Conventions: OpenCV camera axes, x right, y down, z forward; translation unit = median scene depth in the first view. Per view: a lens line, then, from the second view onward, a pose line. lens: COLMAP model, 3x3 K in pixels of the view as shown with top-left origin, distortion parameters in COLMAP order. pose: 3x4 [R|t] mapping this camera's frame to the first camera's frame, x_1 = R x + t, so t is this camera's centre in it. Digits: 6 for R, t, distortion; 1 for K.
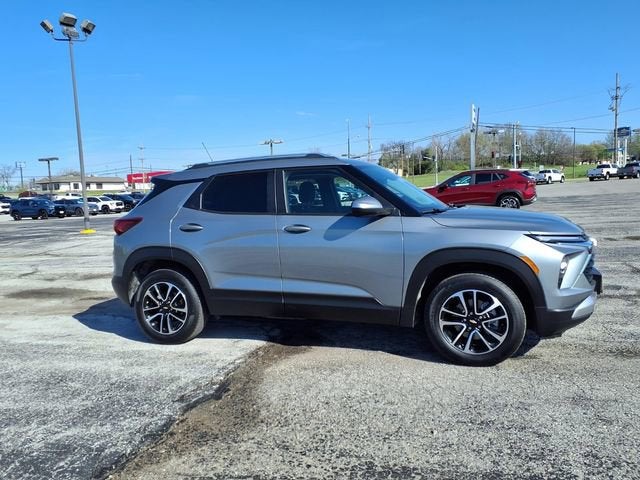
lens RADIAL K [[505.2, 0, 320.0], [0, 505.2, 240.0], [0, 0, 1]] dist [0.040896, -0.046608]
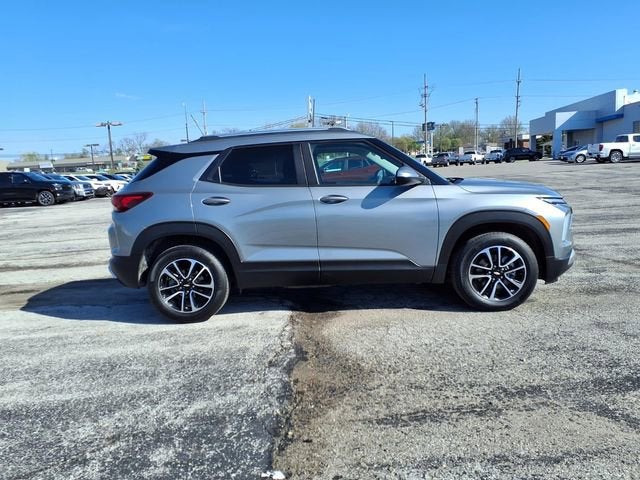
lens RADIAL K [[500.6, 0, 316.0], [0, 500.6, 243.4], [0, 0, 1]] dist [0.066637, -0.086182]
pose [[0.949690, -0.043497, 0.310155, -0.446375], [0.033949, 0.998771, 0.036118, 0.034160], [-0.311345, -0.023771, 0.950000, 0.022146]]
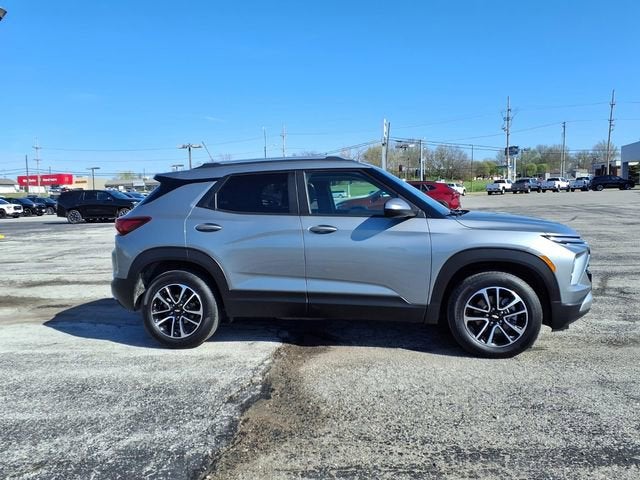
lens RADIAL K [[506.7, 0, 317.4], [0, 506.7, 230.4], [0, 0, 1]] dist [0.018577, -0.007799]
pose [[0.985253, 0.010132, 0.170806, -0.254667], [-0.004030, 0.999342, -0.036034, 0.017033], [-0.171058, 0.034814, 0.984646, -0.009538]]
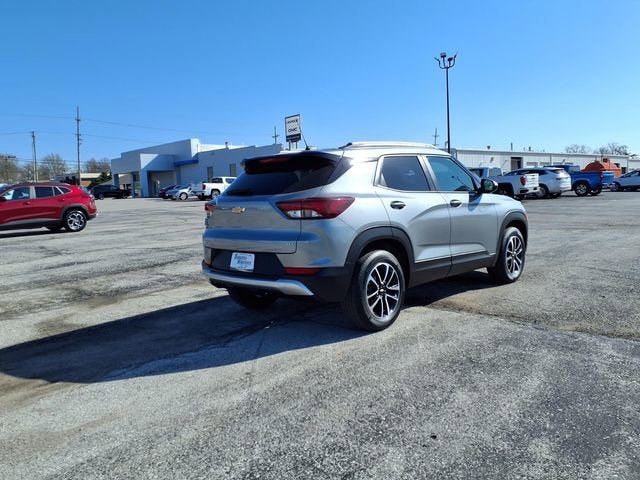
lens RADIAL K [[500.6, 0, 316.0], [0, 500.6, 243.4], [0, 0, 1]] dist [0.066637, -0.086182]
pose [[0.403064, -0.060538, 0.913167, -1.481438], [0.103346, 0.994438, 0.020310, 0.017497], [-0.909318, 0.086186, 0.407079, 0.892639]]
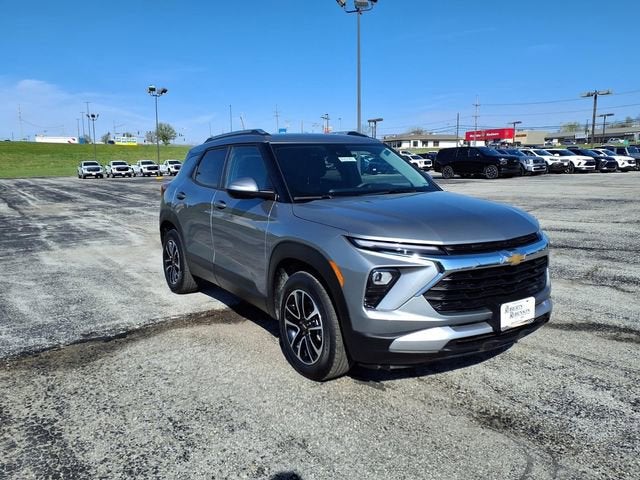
lens RADIAL K [[505.2, 0, 320.0], [0, 505.2, 240.0], [0, 0, 1]] dist [0.040896, -0.046608]
pose [[0.804350, 0.122033, -0.581489, 0.800531], [-0.074389, 0.991663, 0.105215, -0.081613], [0.589481, -0.041374, 0.806722, 0.308989]]
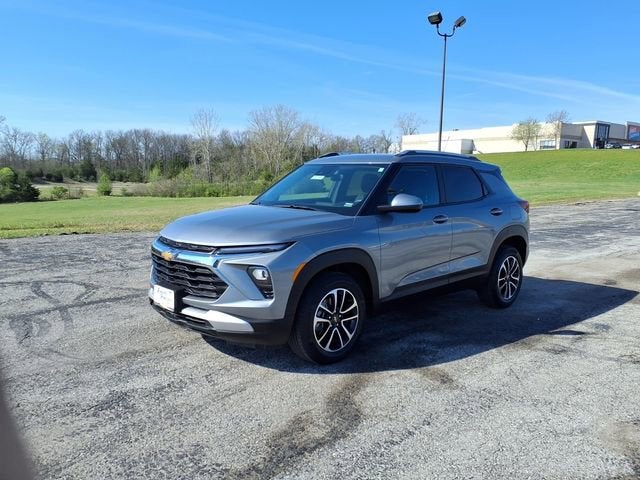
lens RADIAL K [[502.4, 0, 321.8], [0, 502.4, 241.0], [0, 0, 1]] dist [0.074092, -0.114086]
pose [[-0.437630, 0.157264, -0.885296, 1.340112], [-0.079024, 0.974049, 0.212095, -0.258746], [0.895676, 0.162779, -0.413845, 1.788475]]
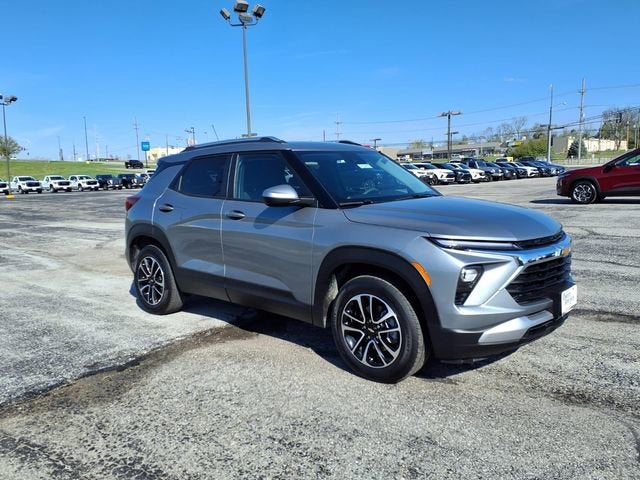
lens RADIAL K [[501.7, 0, 320.5], [0, 501.7, 245.7], [0, 0, 1]] dist [0.067940, -0.087944]
pose [[0.930426, 0.072443, -0.359249, 0.514019], [-0.049734, 0.996159, 0.072071, -0.045594], [0.363090, -0.049190, 0.930455, 0.152508]]
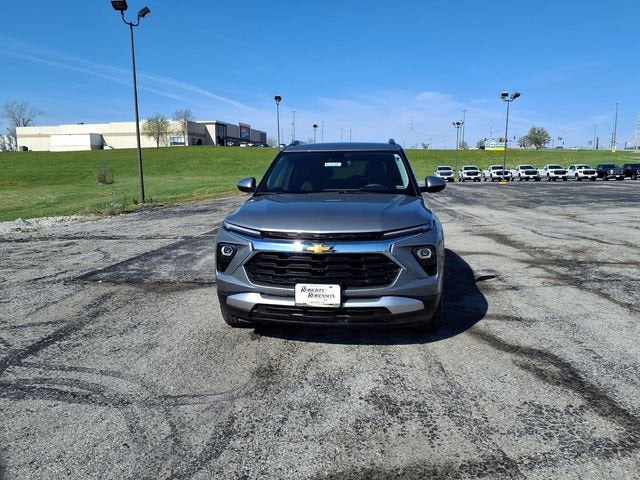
lens RADIAL K [[503.8, 0, 320.0], [0, 503.8, 240.0], [0, 0, 1]] dist [0.059946, -0.085835]
pose [[0.231123, 0.174925, -0.957070, 1.457029], [-0.094403, 0.983095, 0.156884, -0.152432], [0.968334, 0.054091, 0.243730, 0.887081]]
